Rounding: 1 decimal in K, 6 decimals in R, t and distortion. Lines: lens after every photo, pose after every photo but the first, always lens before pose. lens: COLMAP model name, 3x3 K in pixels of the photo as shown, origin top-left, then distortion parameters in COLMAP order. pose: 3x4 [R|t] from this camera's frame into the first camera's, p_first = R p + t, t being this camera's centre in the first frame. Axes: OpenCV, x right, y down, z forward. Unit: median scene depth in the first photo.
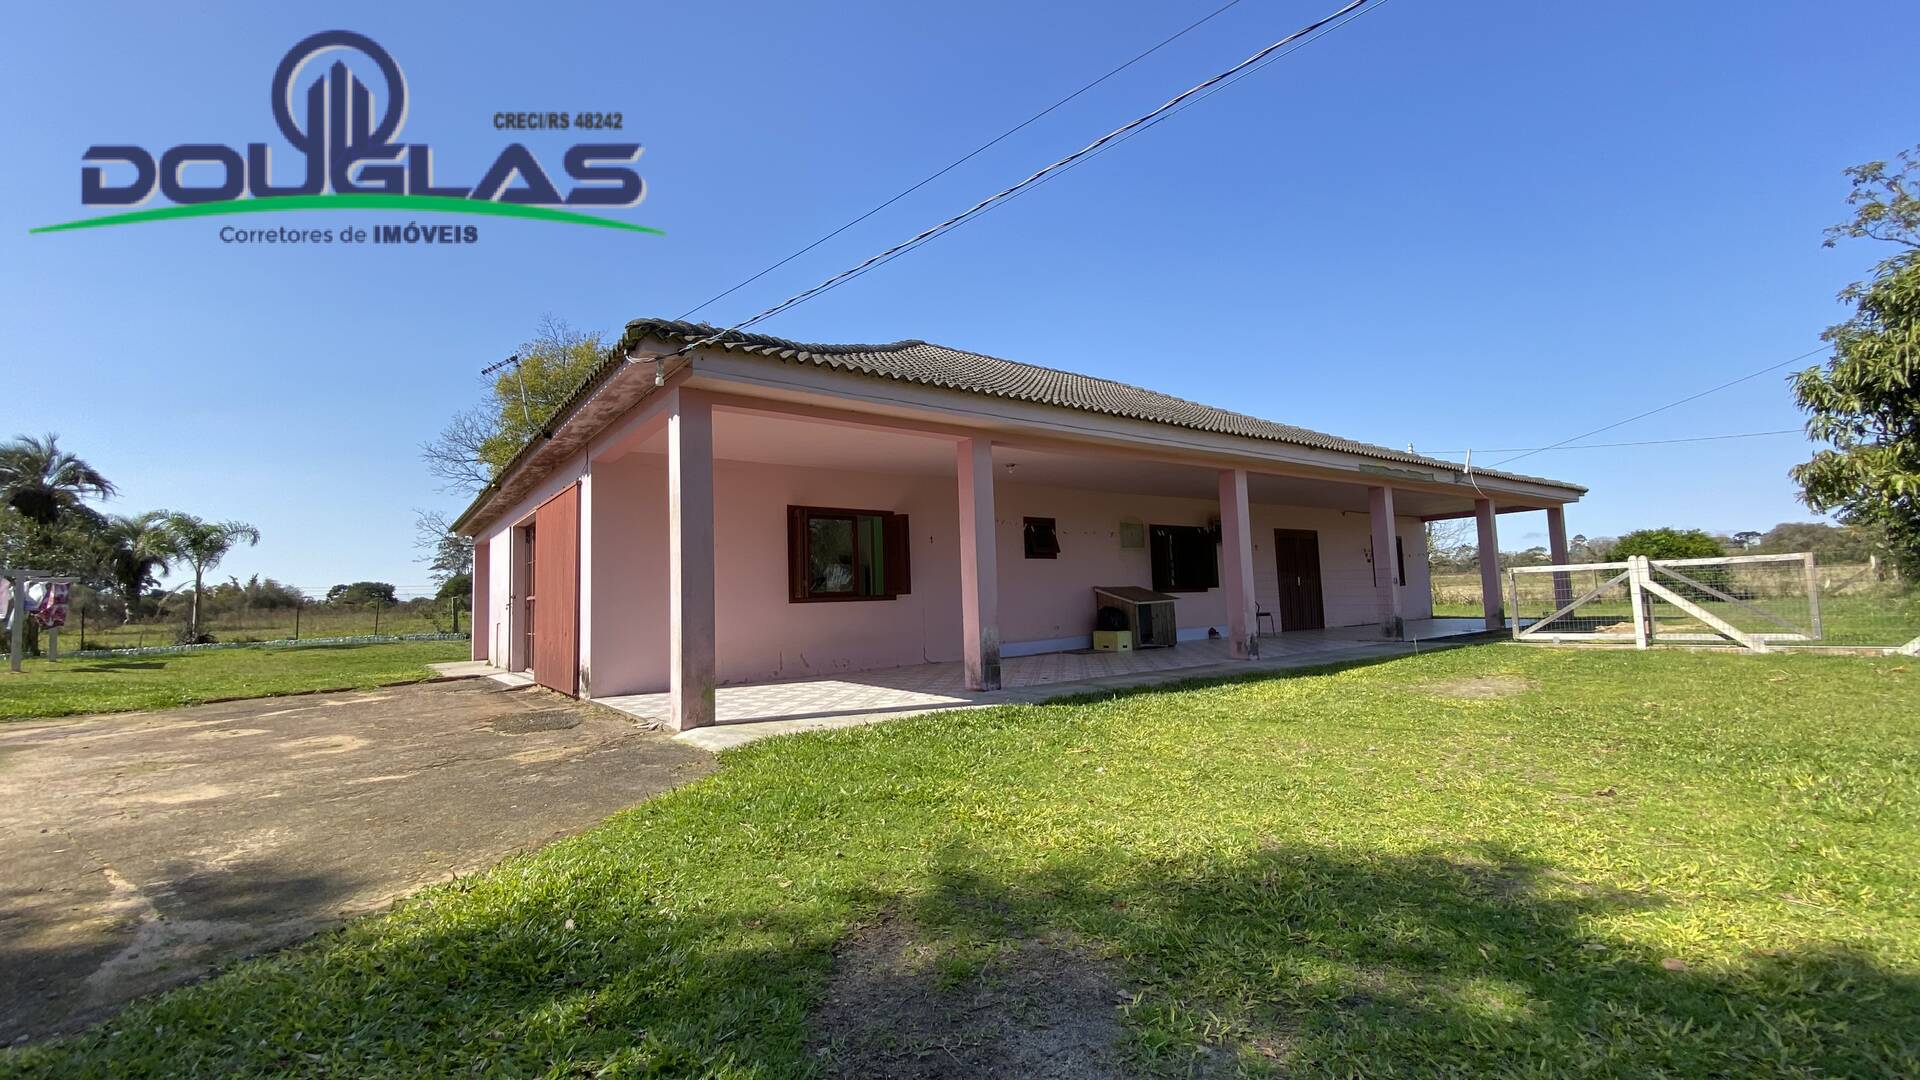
lens RADIAL K [[792.0, 0, 962.7], [0, 792.0, 527.8], [0, 0, 1]] dist [0.019007, -0.019475]
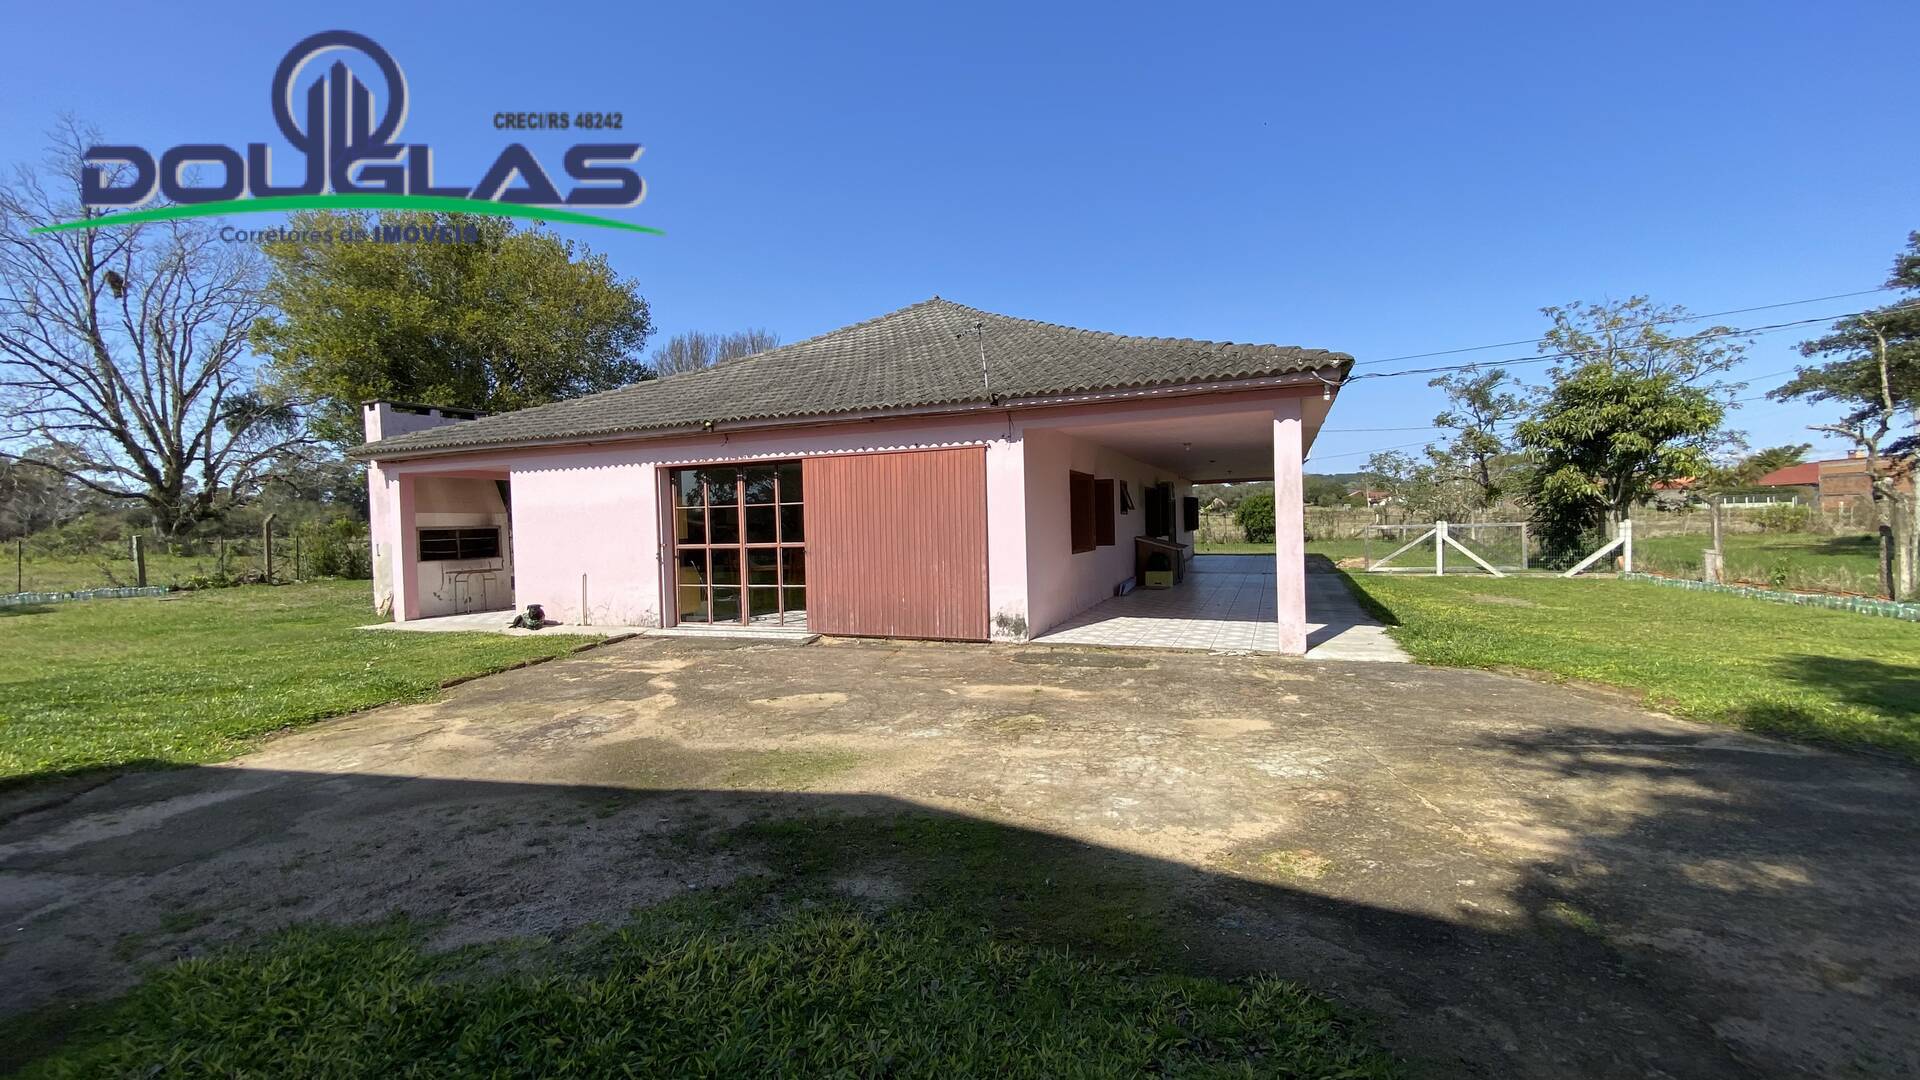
lens RADIAL K [[792.0, 0, 957.1], [0, 792.0, 530.6], [0, 0, 1]] dist [0.019007, -0.019475]
pose [[0.858353, 0.006661, 0.513016, -0.854749], [-0.051978, 0.995900, 0.074037, -0.015494], [-0.510419, -0.090215, 0.855180, 0.078470]]
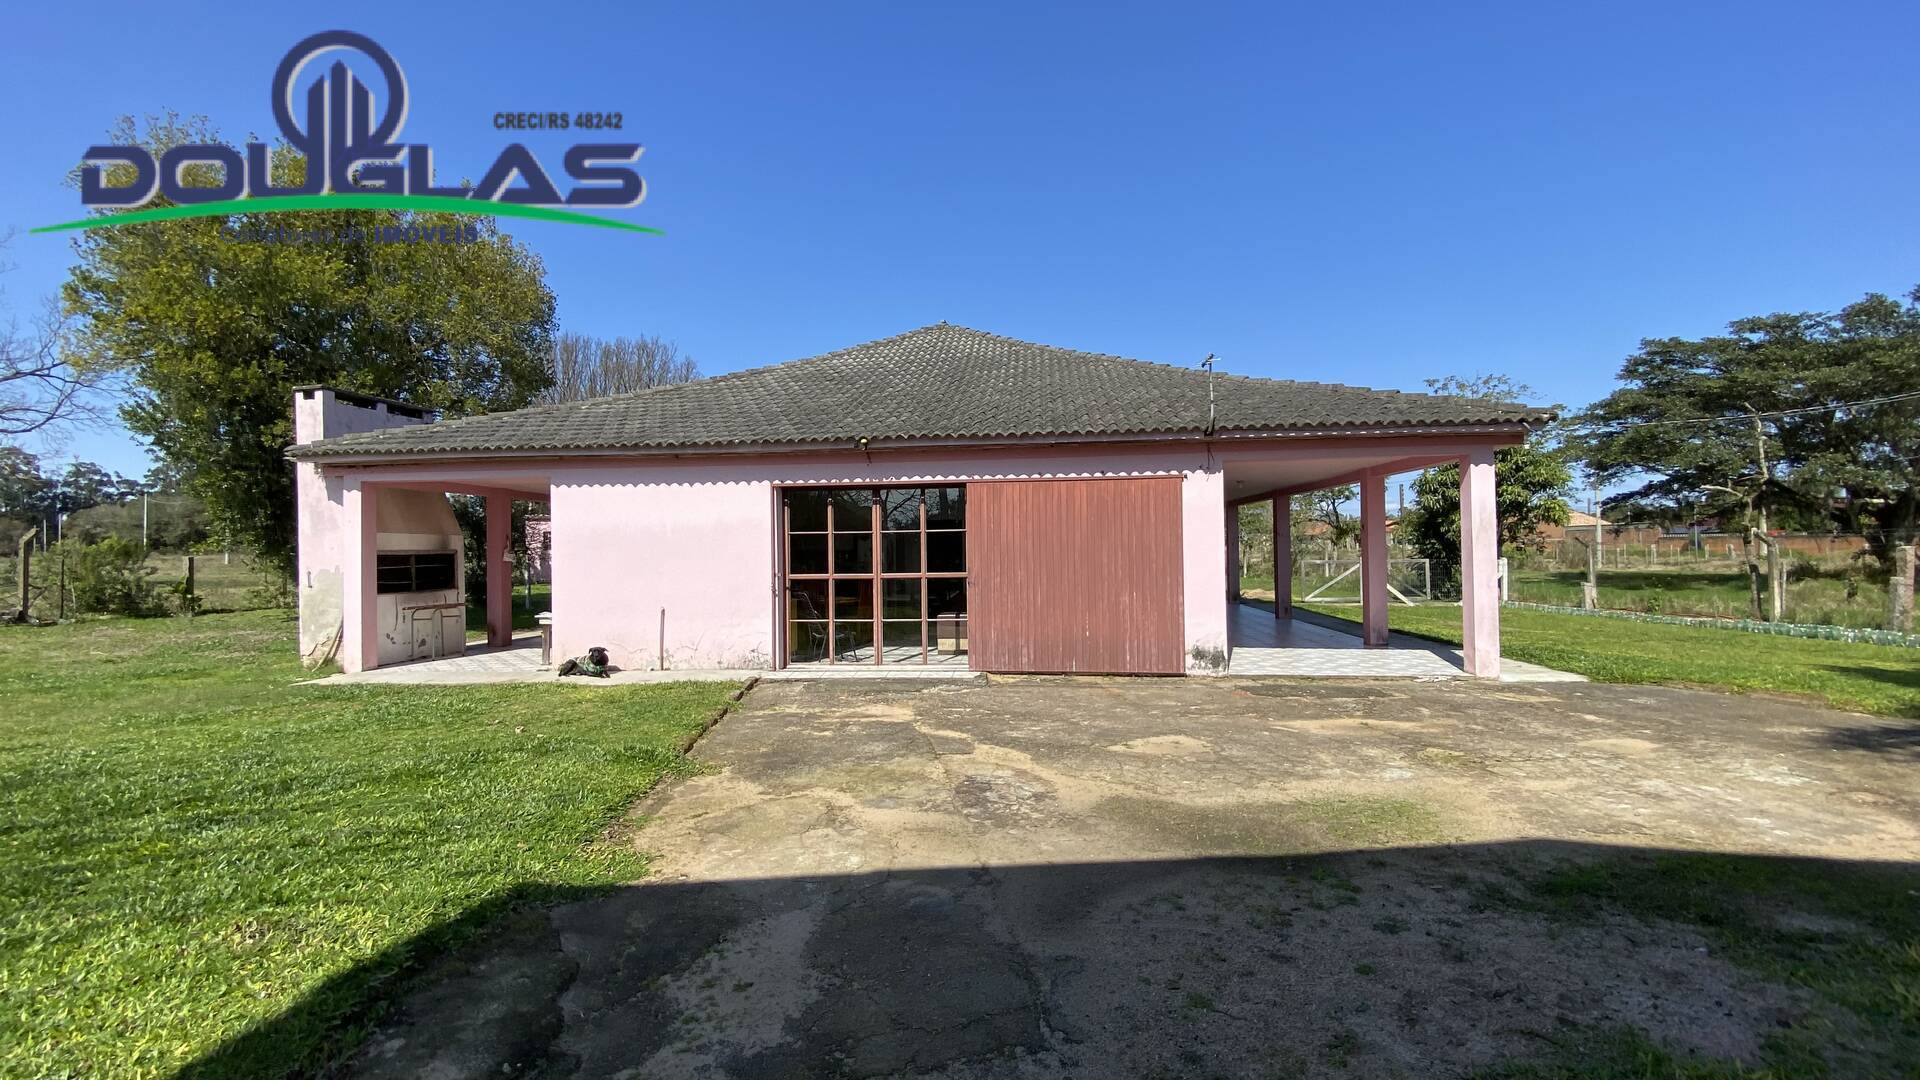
lens RADIAL K [[792.0, 0, 956.1], [0, 792.0, 525.3], [0, 0, 1]] dist [0.019007, -0.019475]
pose [[0.679970, 0.047643, 0.731691, -1.178529], [-0.079774, 0.996770, 0.009232, 0.019046], [-0.728888, -0.064648, 0.681574, 0.399213]]
